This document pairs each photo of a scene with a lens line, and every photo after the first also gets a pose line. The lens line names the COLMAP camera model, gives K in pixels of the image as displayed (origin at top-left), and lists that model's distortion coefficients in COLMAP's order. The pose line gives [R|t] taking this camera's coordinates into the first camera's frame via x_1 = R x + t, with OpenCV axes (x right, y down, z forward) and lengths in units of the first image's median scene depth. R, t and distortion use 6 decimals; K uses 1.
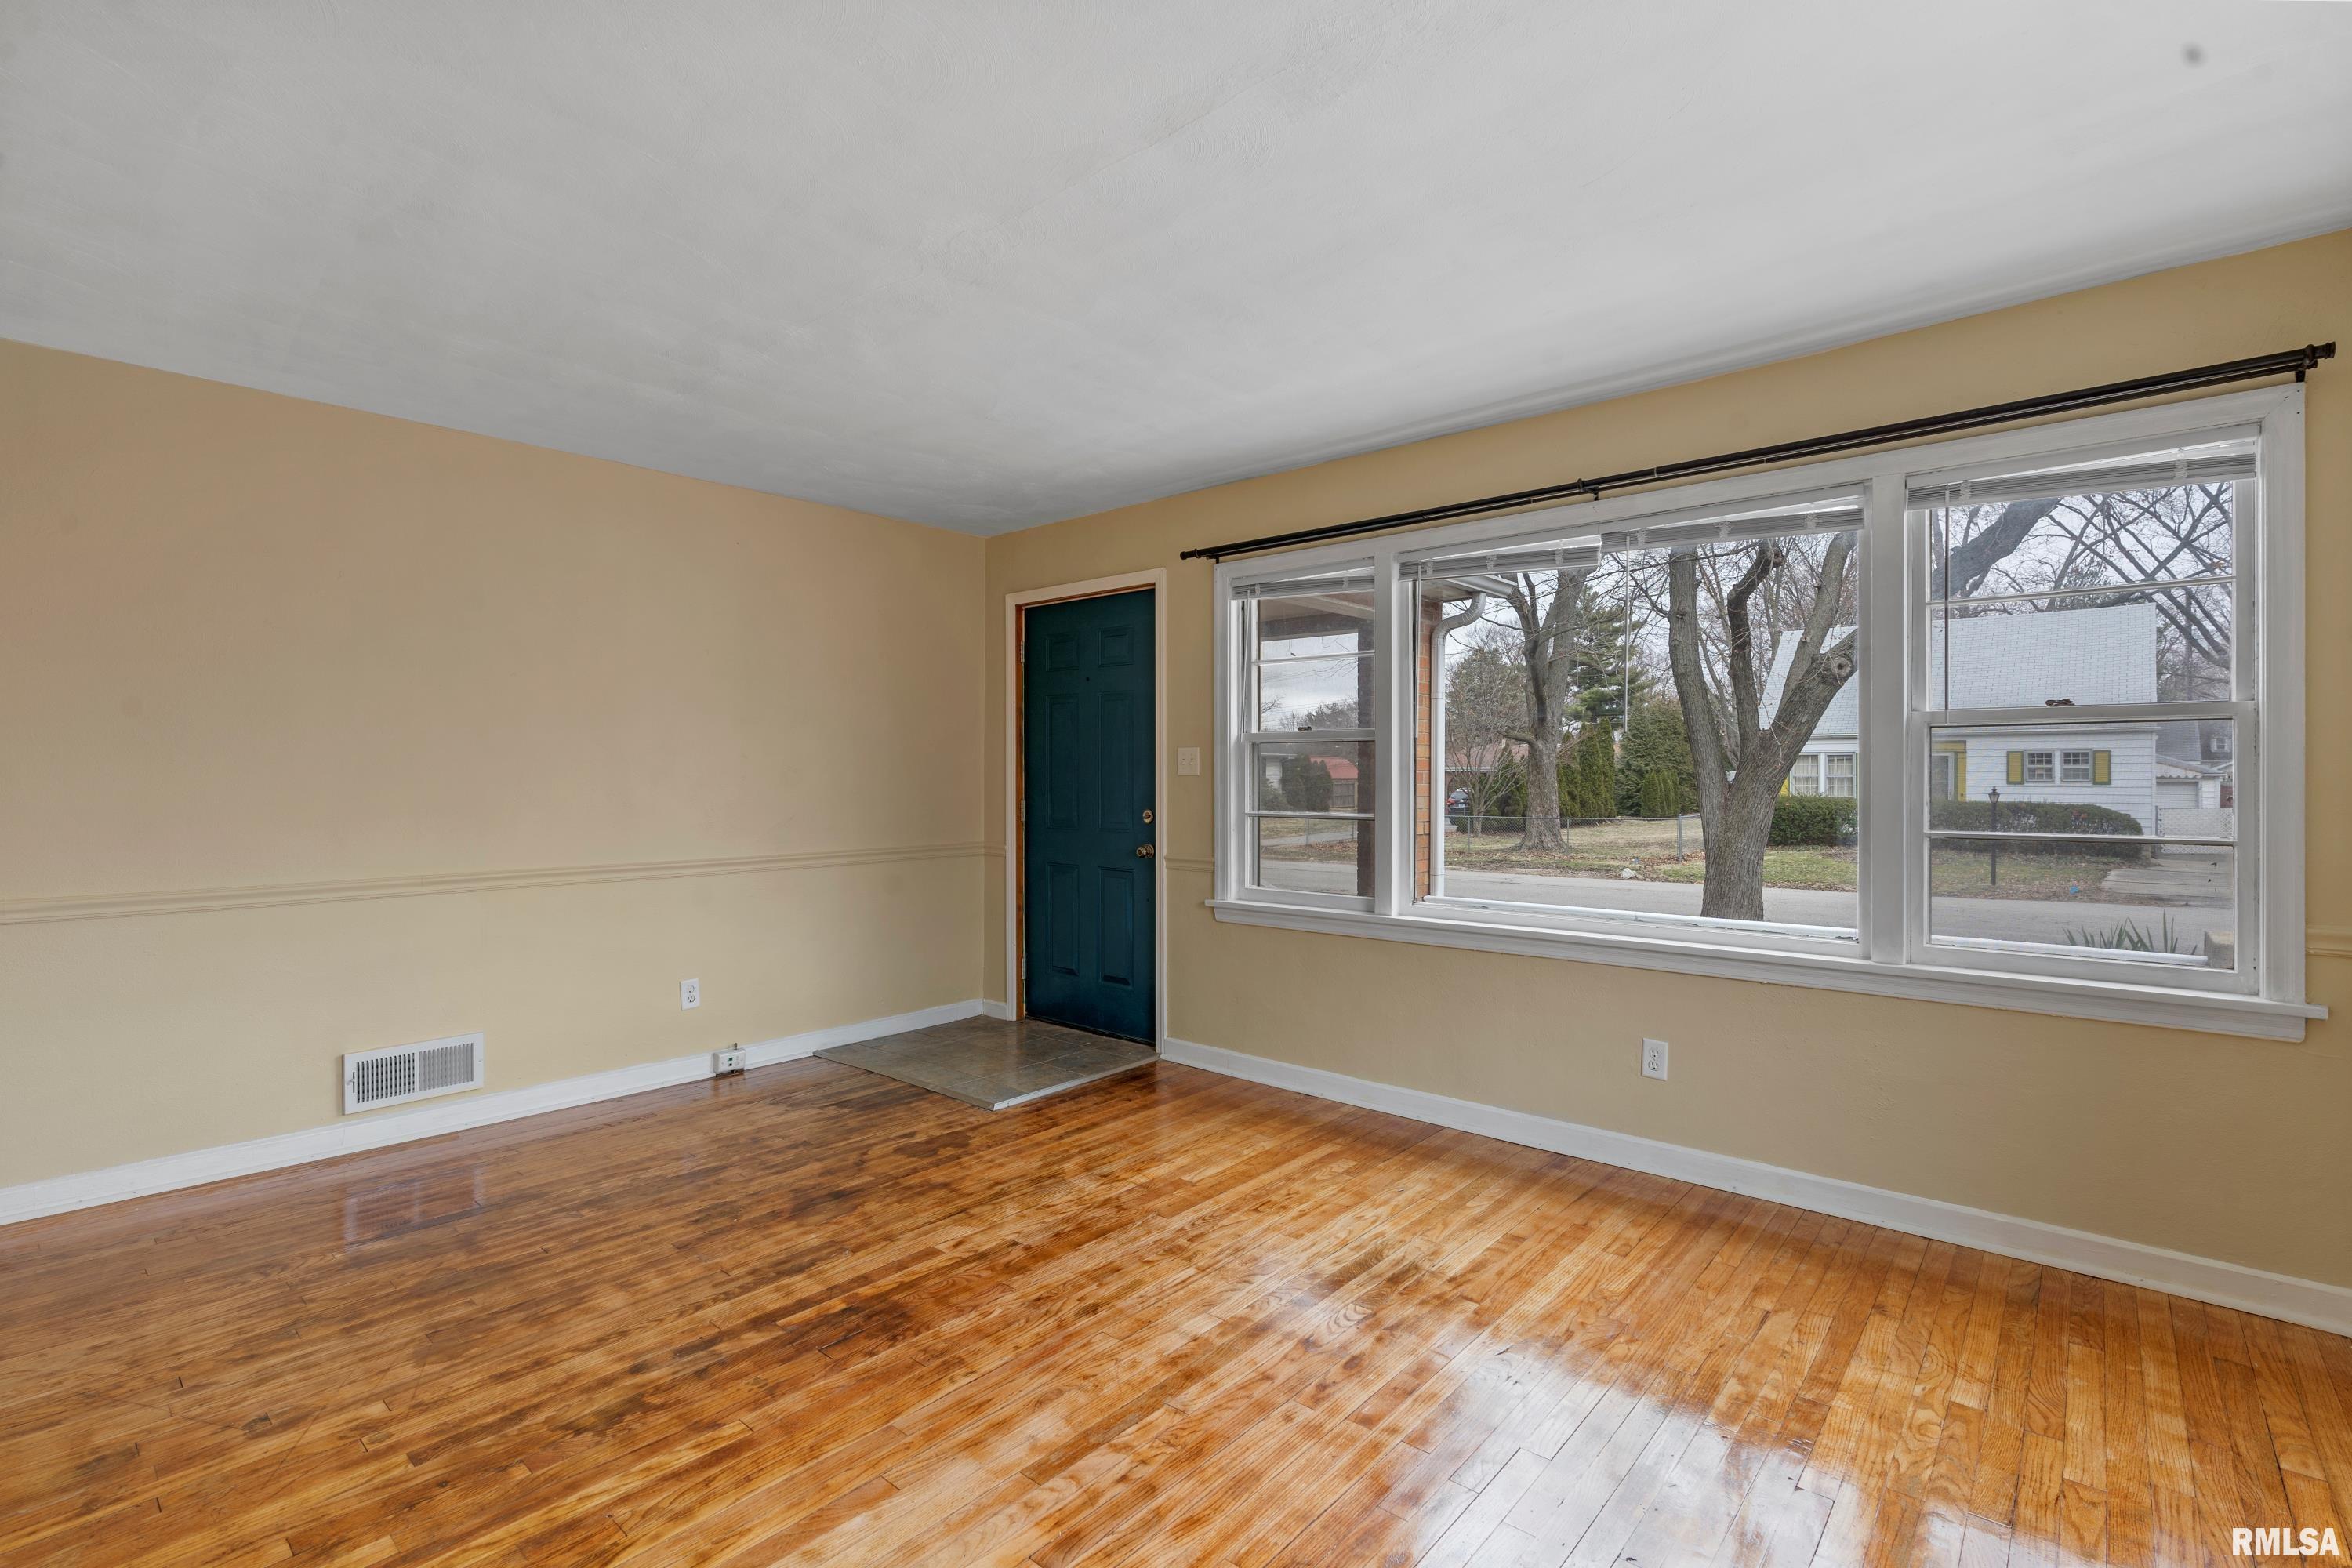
lens RADIAL K [[1074.3, 0, 1161.7], [0, 1074.3, 765.1], [0, 0, 1]] dist [-0.007345, 0.001963]
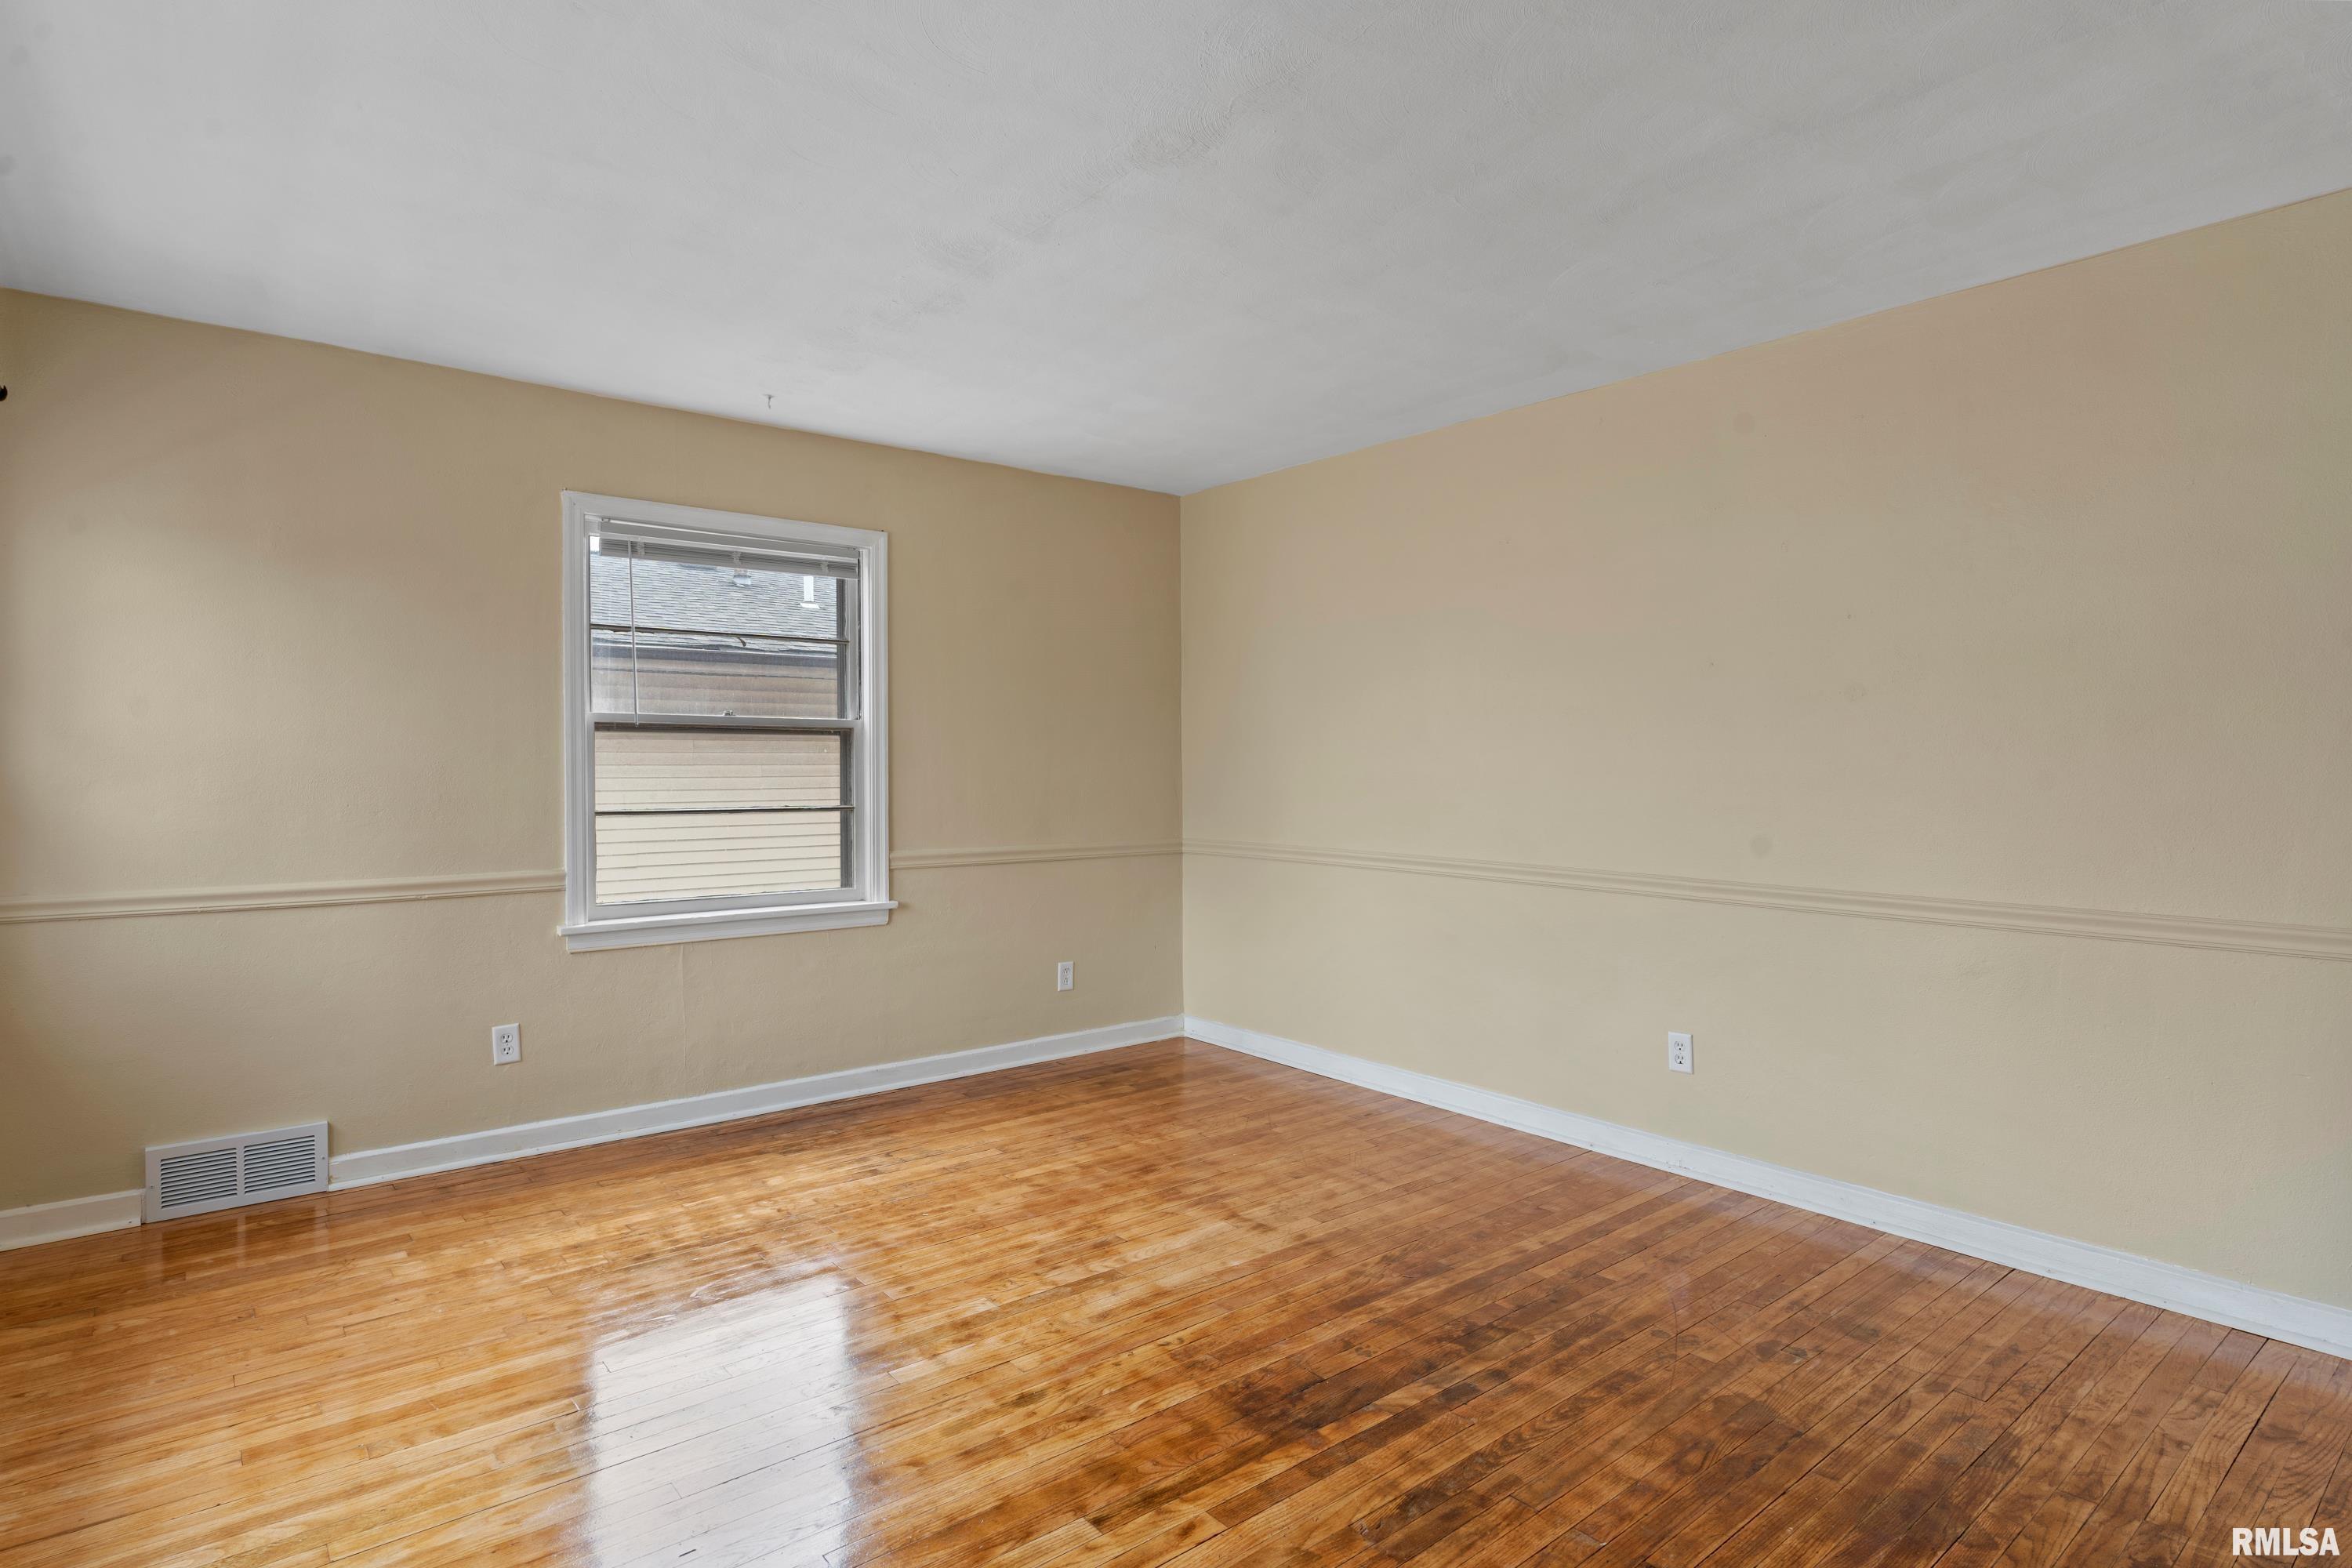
lens RADIAL K [[1220.5, 0, 1200.9], [0, 1220.5, 778.9], [0, 0, 1]] dist [-0.010239, 0.003554]
pose [[-0.990903, -0.002903, 0.134545, -0.291285], [-0.002721, 0.999995, 0.001535, 0.013355], [-0.134549, 0.001155, -0.990906, 1.698098]]
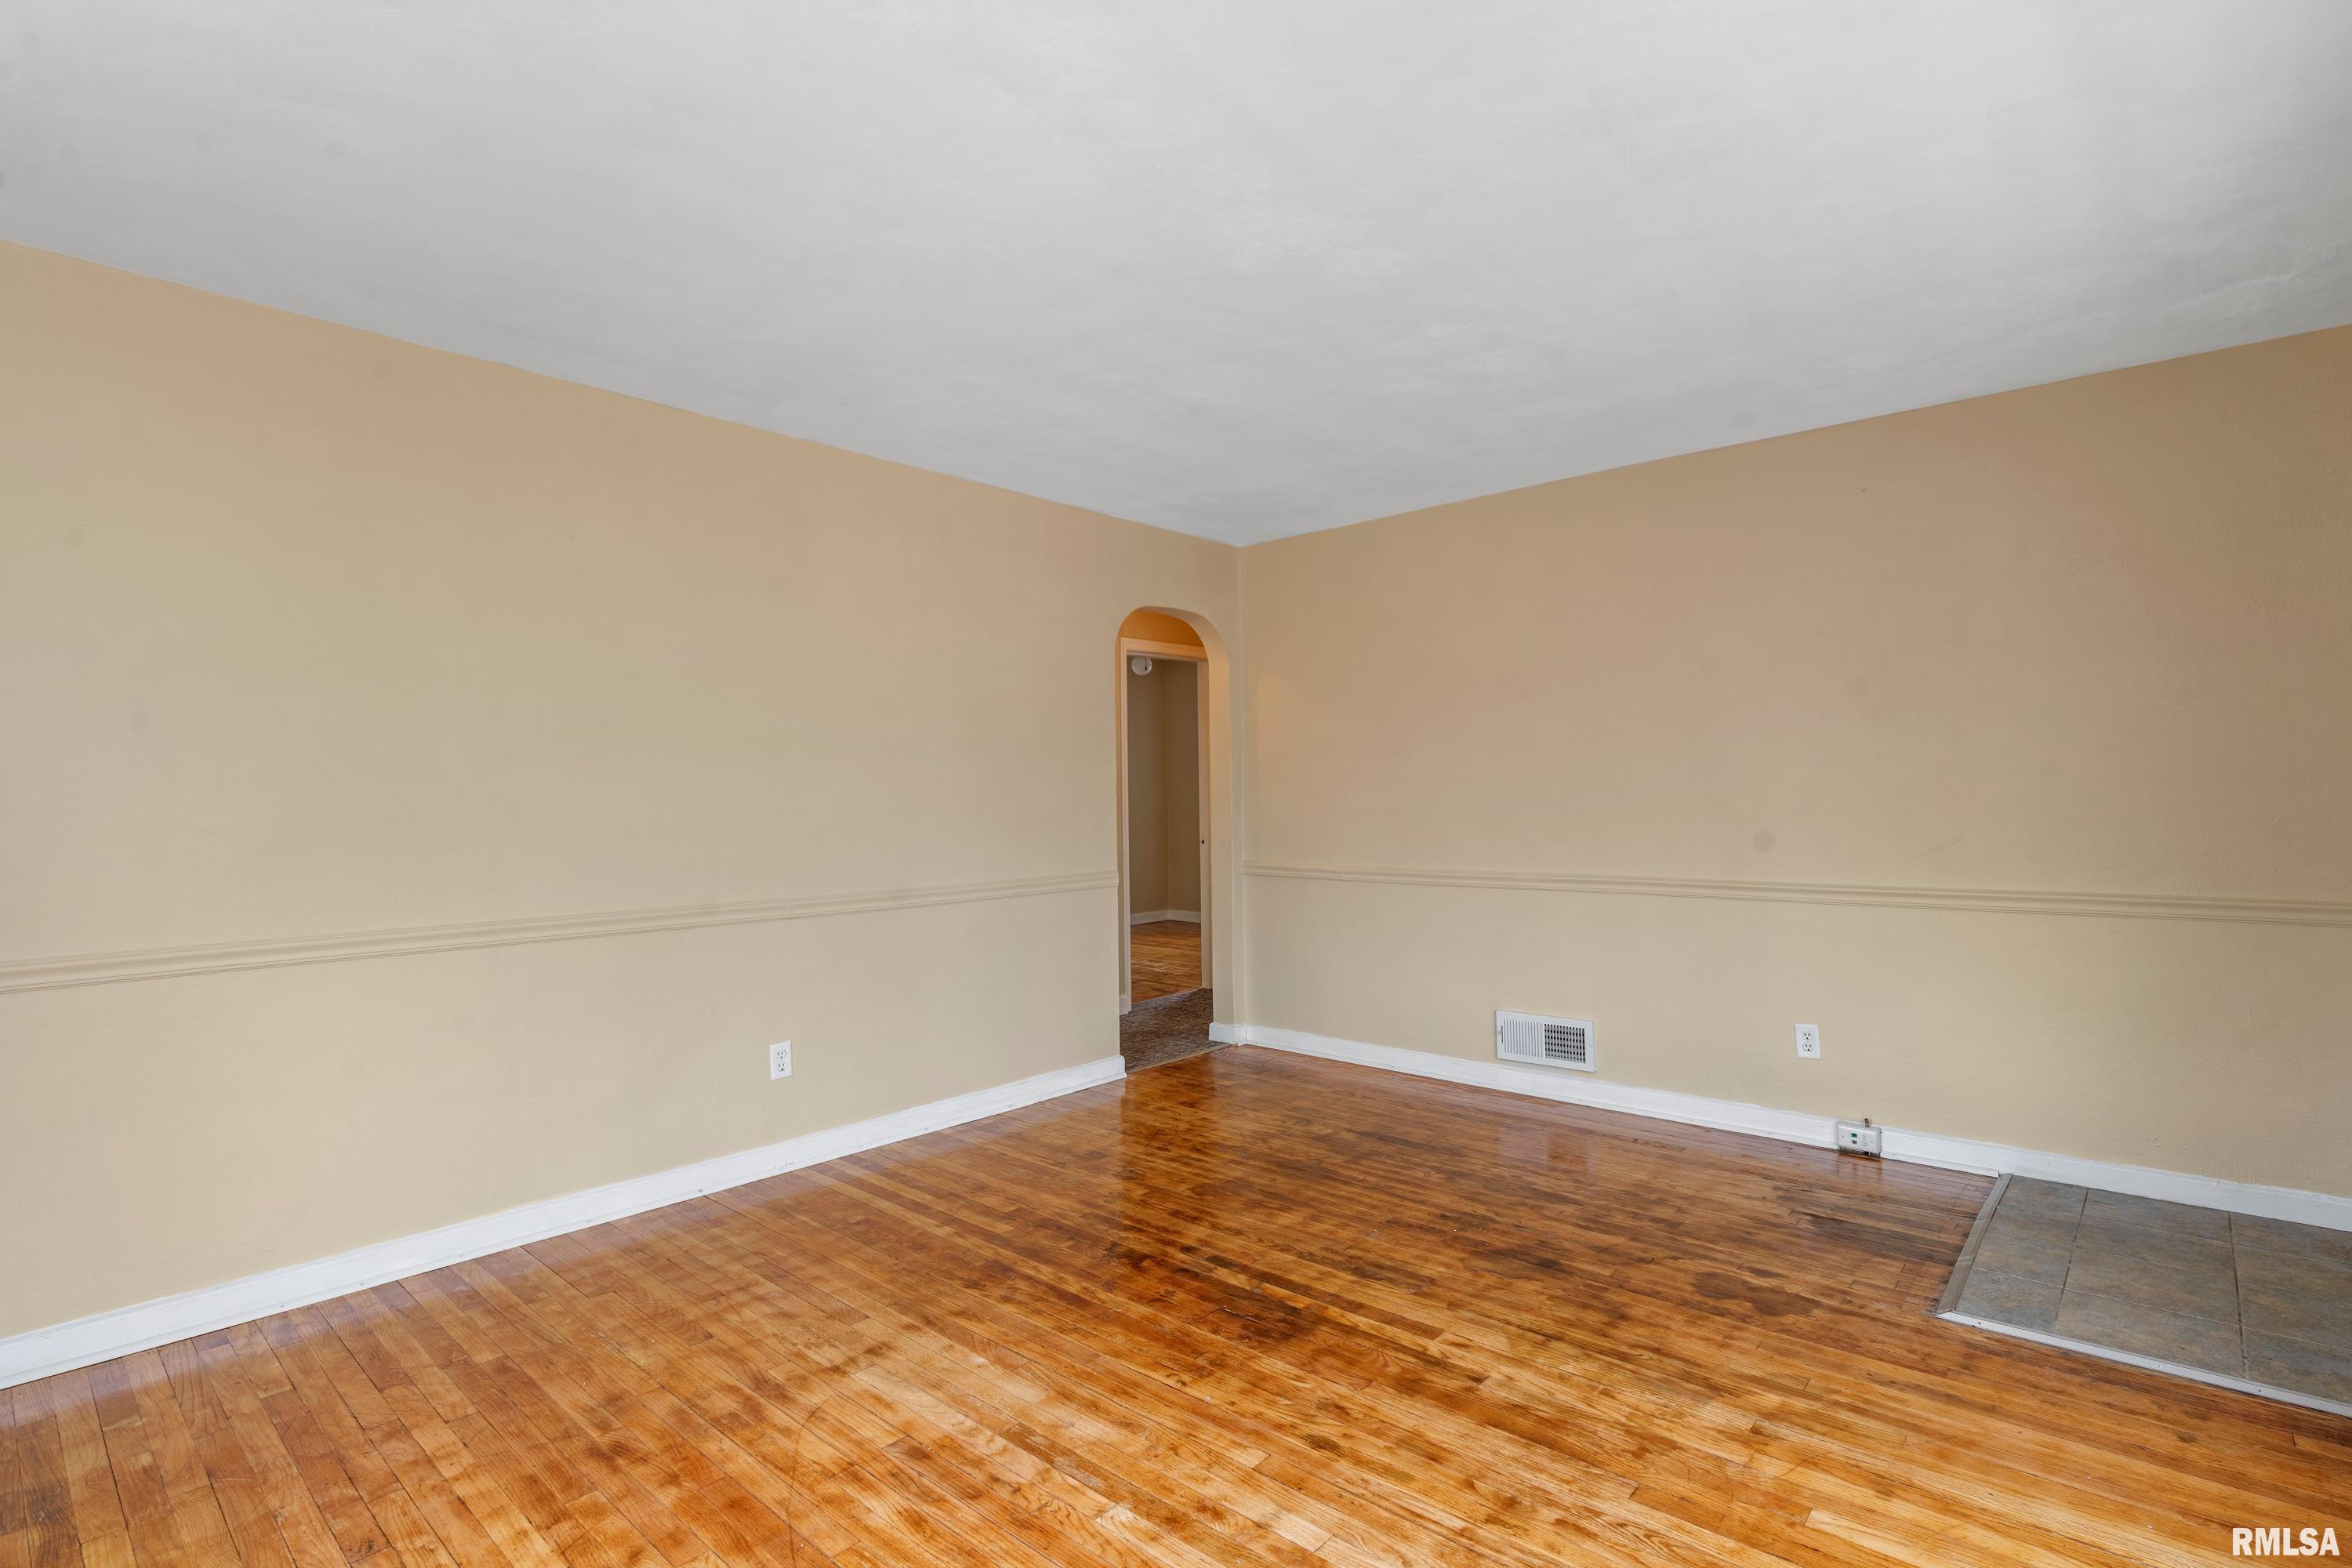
lens RADIAL K [[1114.6, 0, 1177.2], [0, 1114.6, 783.5], [0, 0, 1]] dist [-0.007611, 0.001898]
pose [[0.007247, -0.007896, -0.999943, 0.690996], [0.024780, 0.999663, -0.007714, 0.005499], [0.999667, -0.024722, 0.007440, 0.785361]]
